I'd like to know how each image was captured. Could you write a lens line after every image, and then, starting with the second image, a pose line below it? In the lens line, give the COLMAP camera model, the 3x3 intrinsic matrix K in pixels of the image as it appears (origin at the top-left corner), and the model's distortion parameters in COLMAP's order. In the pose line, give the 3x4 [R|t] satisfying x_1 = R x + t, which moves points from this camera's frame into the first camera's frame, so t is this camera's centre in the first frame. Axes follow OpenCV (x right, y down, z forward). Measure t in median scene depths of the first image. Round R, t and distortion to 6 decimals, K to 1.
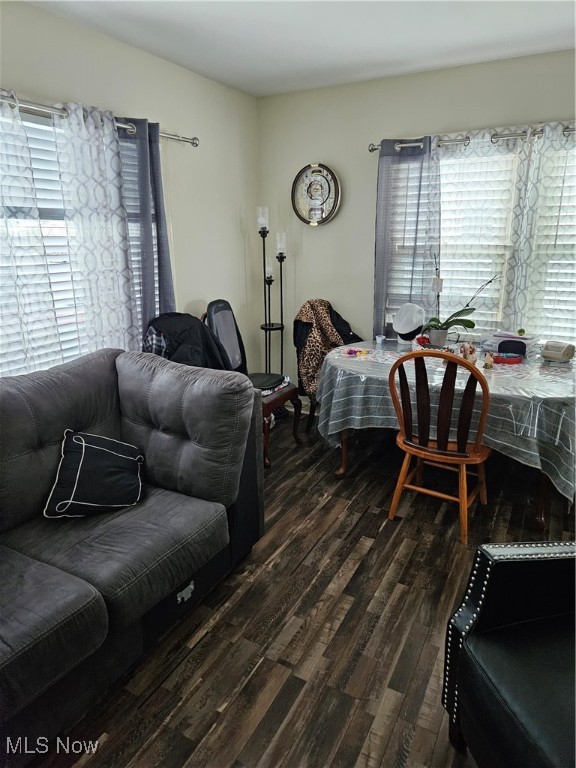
lens RADIAL K [[506.3, 0, 281.7], [0, 506.3, 379.9], [0, 0, 1]] dist [0.064278, -0.008095]
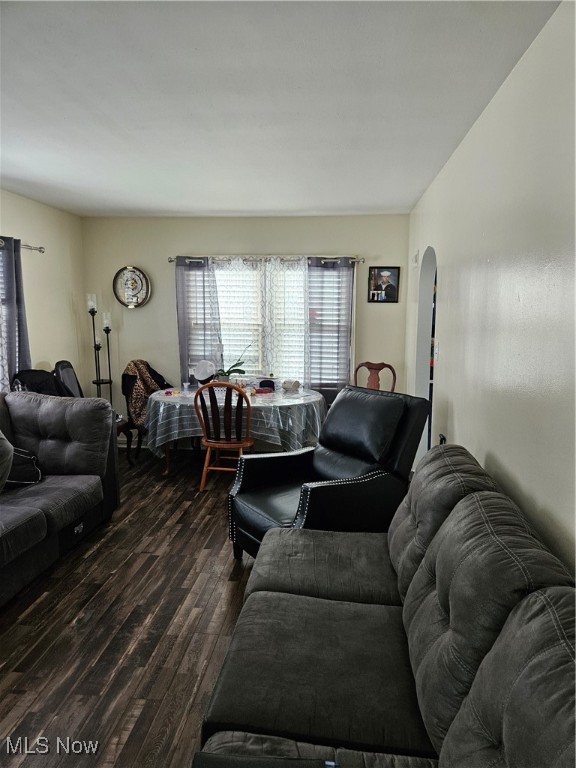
lens RADIAL K [[506.3, 0, 287.3], [0, 506.3, 387.7], [0, 0, 1]] dist [0.064278, -0.008095]
pose [[0.921435, -0.044507, 0.385975, -0.121075], [0.094062, 0.989419, -0.110461, 0.137942], [-0.376975, 0.138088, 0.915872, -0.528849]]
